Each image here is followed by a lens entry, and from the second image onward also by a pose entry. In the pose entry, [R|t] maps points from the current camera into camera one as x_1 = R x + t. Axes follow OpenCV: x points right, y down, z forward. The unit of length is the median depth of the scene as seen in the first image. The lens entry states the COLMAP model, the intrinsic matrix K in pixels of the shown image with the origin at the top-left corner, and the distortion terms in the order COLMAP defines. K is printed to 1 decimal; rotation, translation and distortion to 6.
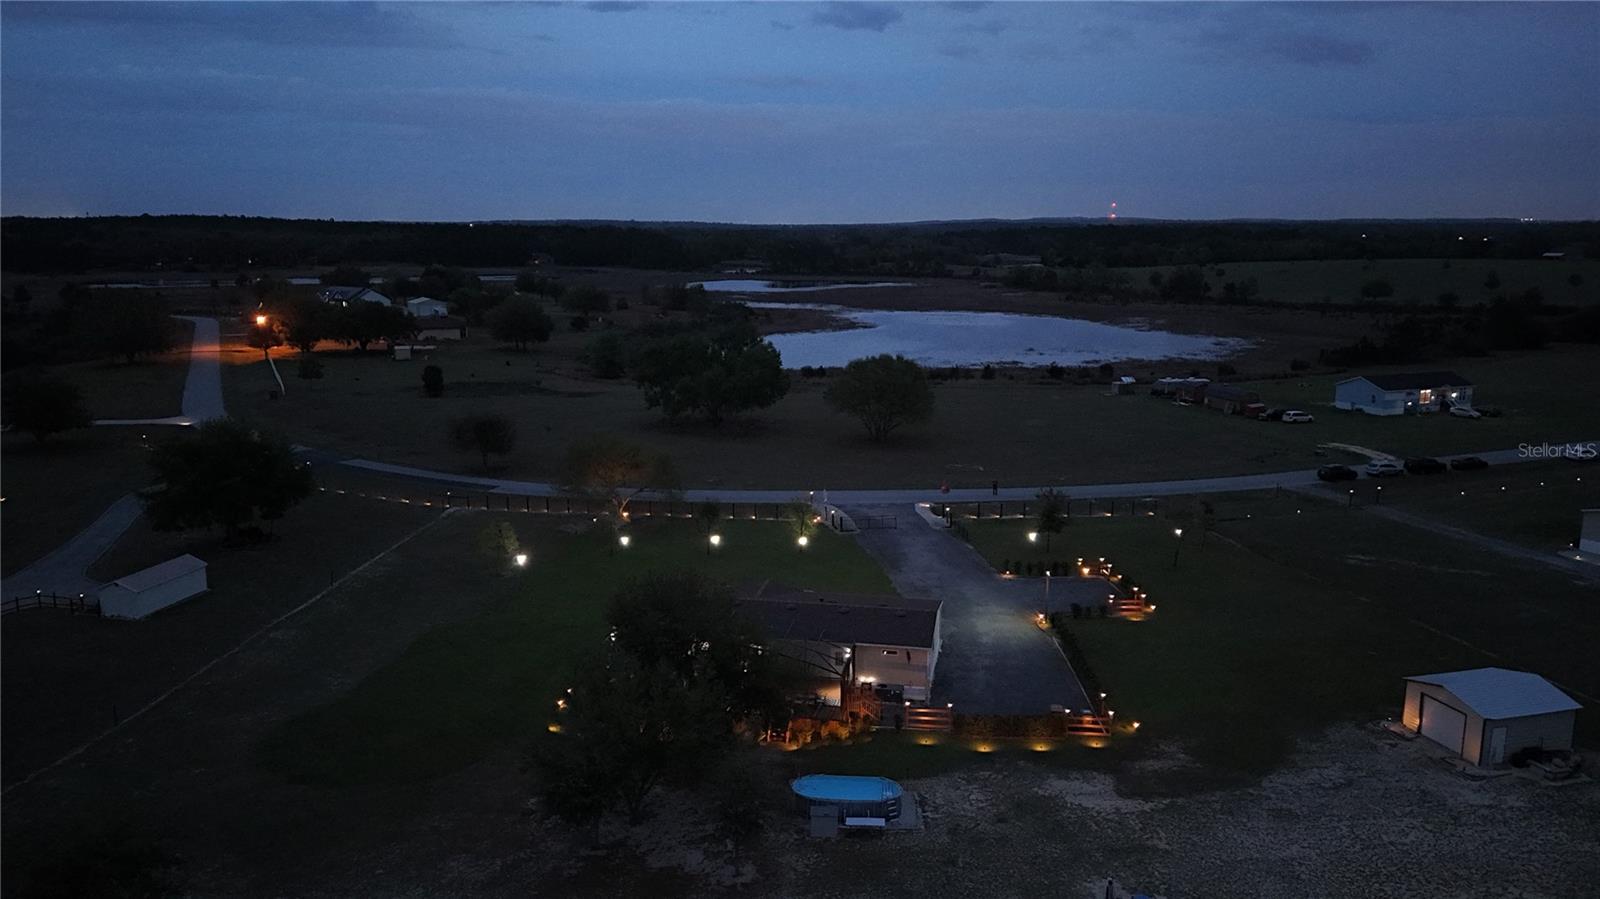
lens RADIAL K [[1210.2, 0, 783.5], [0, 1210.2, 447.1], [0, 0, 1]] dist [0.076447, -0.078404]
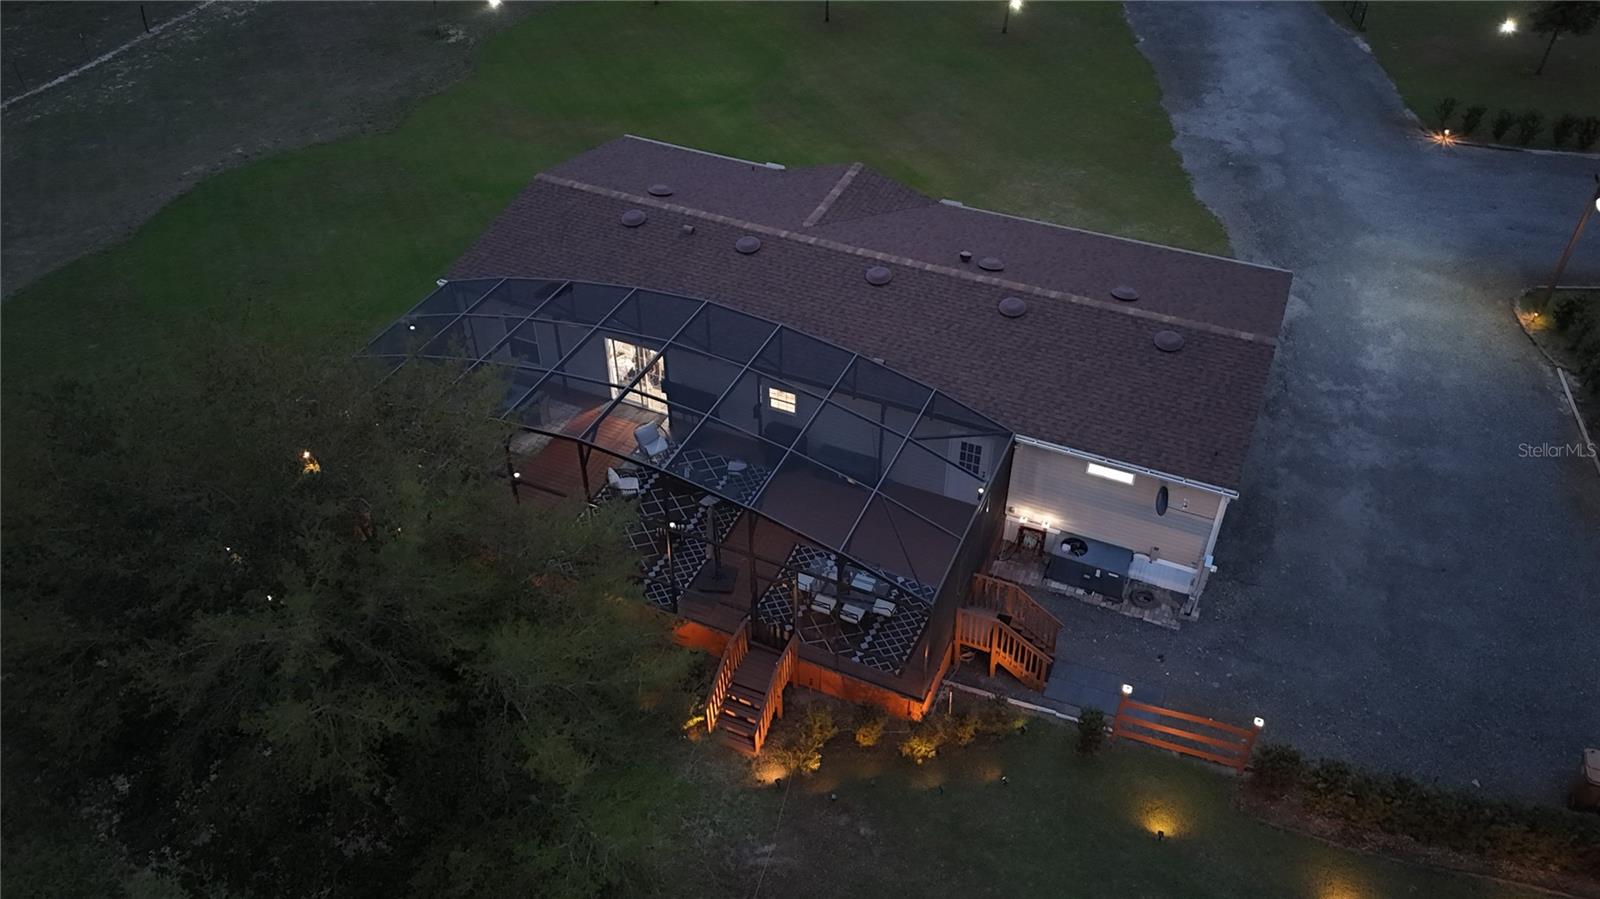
lens RADIAL K [[1210.2, 0, 783.6], [0, 1210.2, 448.7], [0, 0, 1]] dist [0.076447, -0.078404]
pose [[0.974722, 0.141426, -0.172959, 0.049607], [-0.040867, 0.873946, 0.484302, -0.006427], [0.219650, -0.464992, 0.857634, 0.613061]]
